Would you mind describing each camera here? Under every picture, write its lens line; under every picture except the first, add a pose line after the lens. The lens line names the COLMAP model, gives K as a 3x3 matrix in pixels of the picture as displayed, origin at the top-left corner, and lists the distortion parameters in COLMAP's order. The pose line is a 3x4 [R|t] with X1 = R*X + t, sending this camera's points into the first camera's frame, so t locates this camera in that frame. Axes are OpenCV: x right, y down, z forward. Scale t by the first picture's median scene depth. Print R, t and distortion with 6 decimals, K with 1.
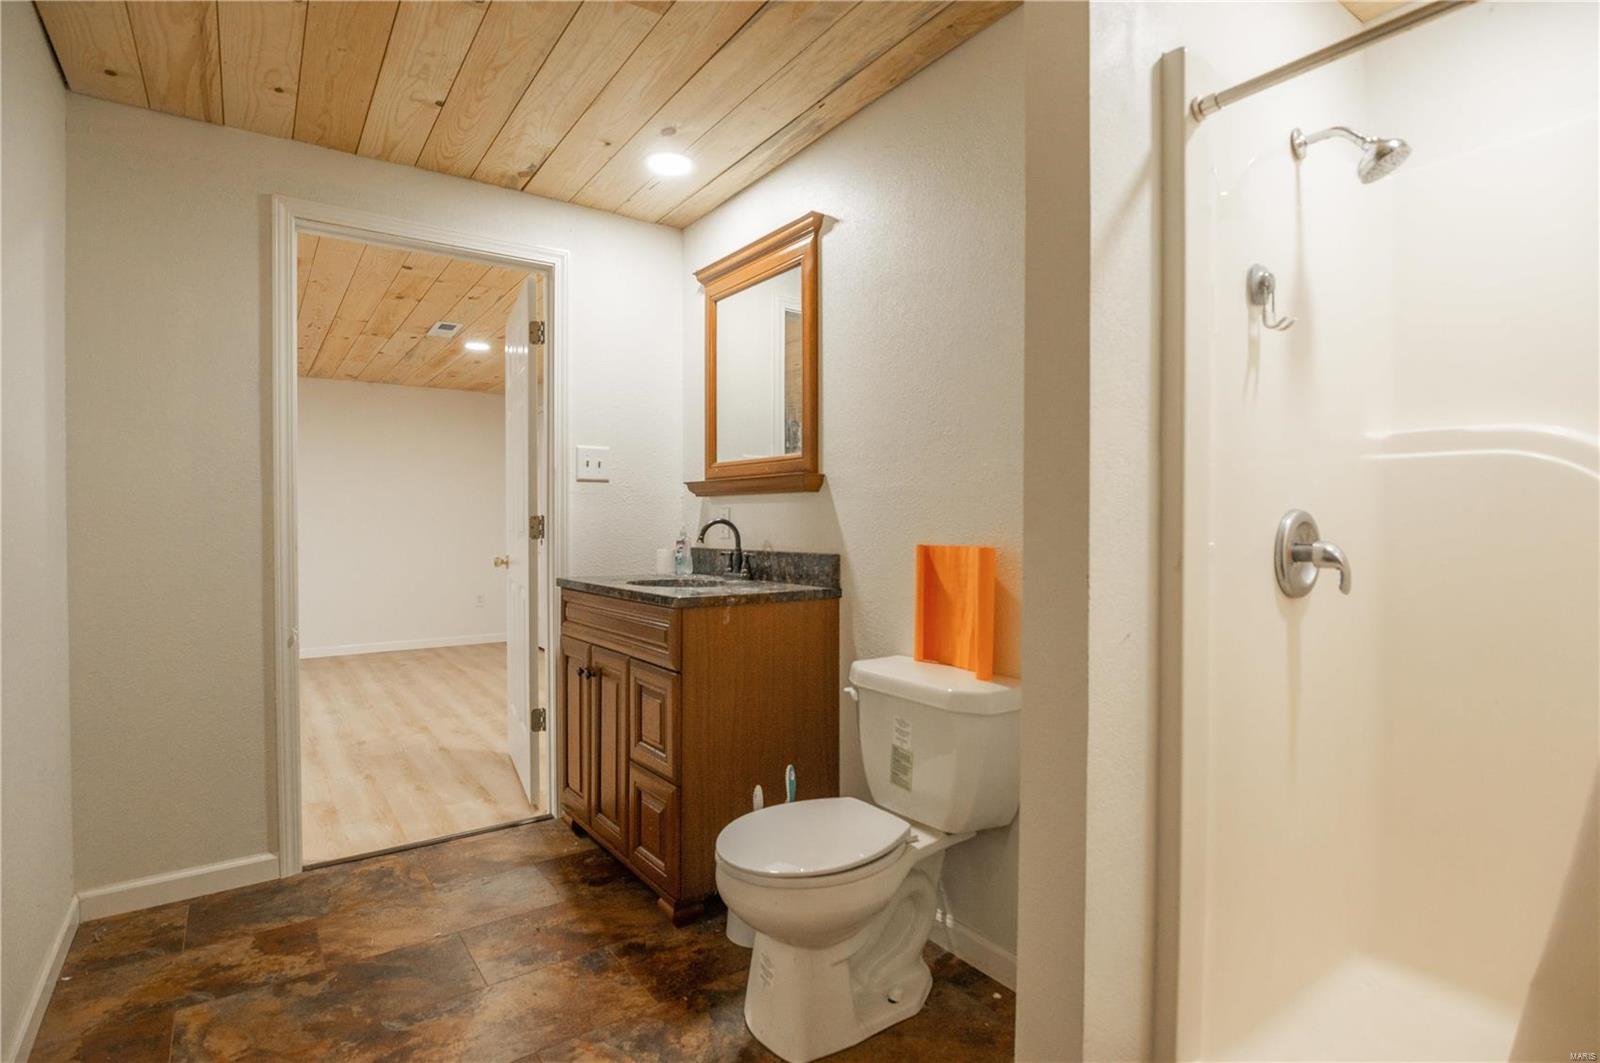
lens RADIAL K [[791.0, 0, 796.9], [0, 791.0, 528.4], [0, 0, 1]] dist [-0.000701, -0.000160]
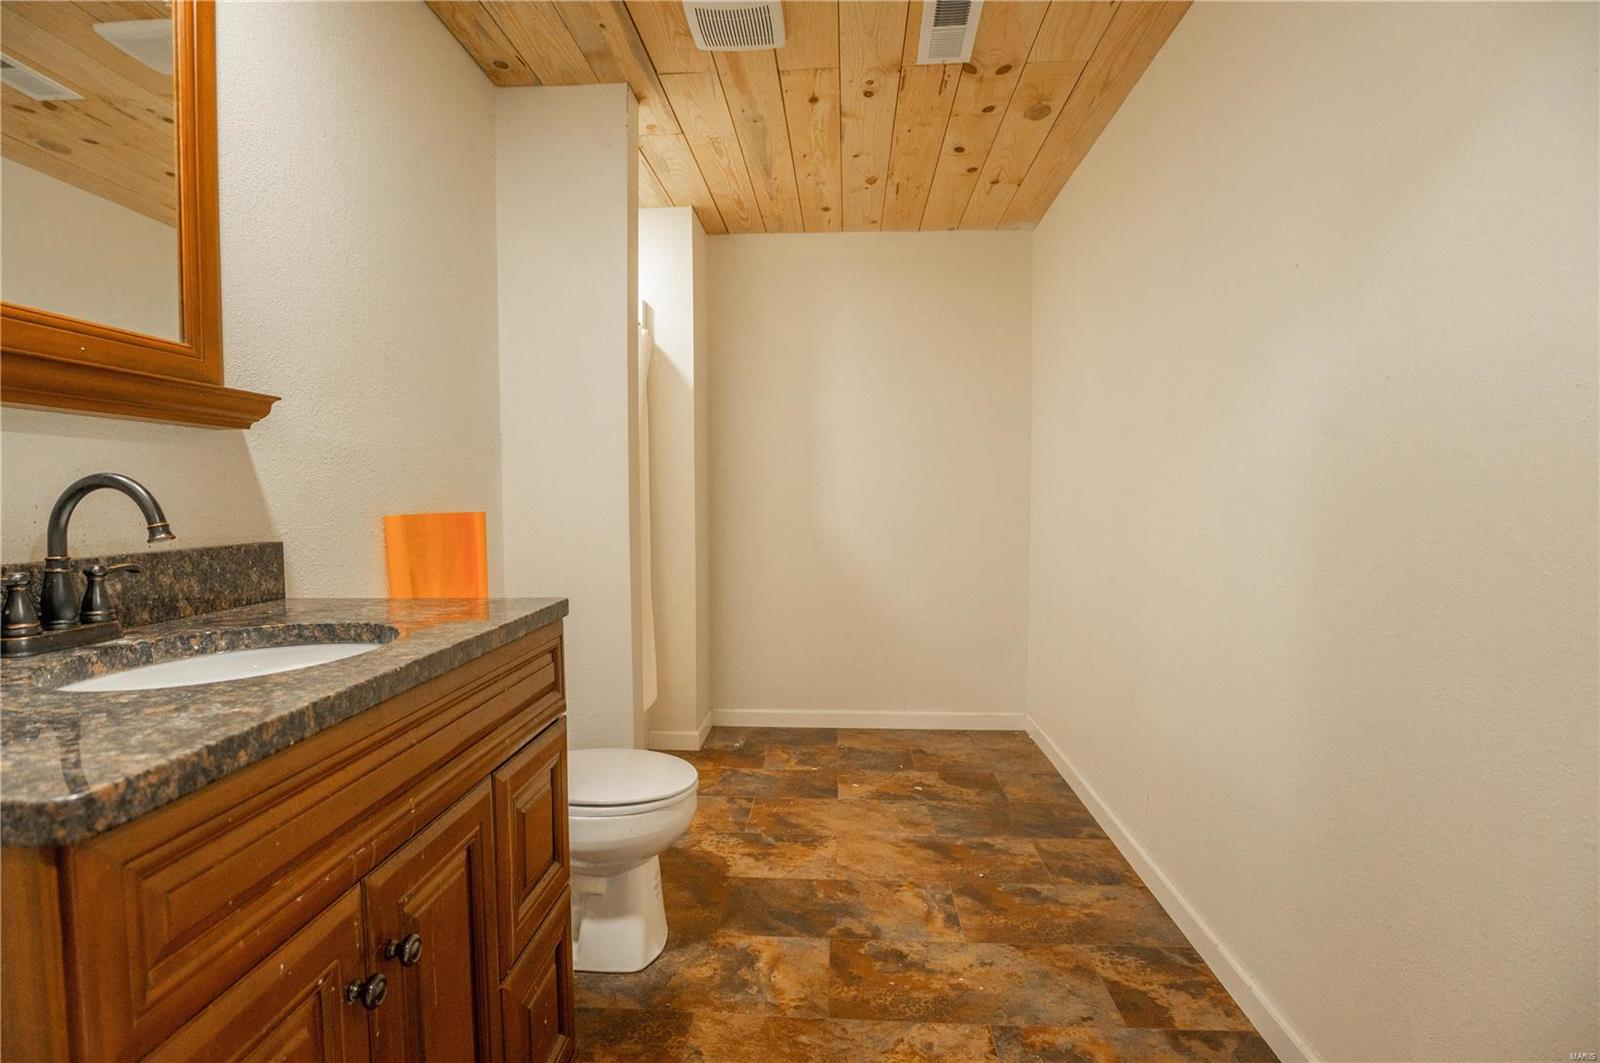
lens RADIAL K [[791.0, 0, 798.9], [0, 791.0, 529.7], [0, 0, 1]] dist [-0.000701, -0.000160]
pose [[-0.782516, -0.019153, 0.622336, -0.638839], [0.016461, 0.998541, 0.051429, 0.000342], [-0.622413, 0.050488, -0.781059, 1.244535]]
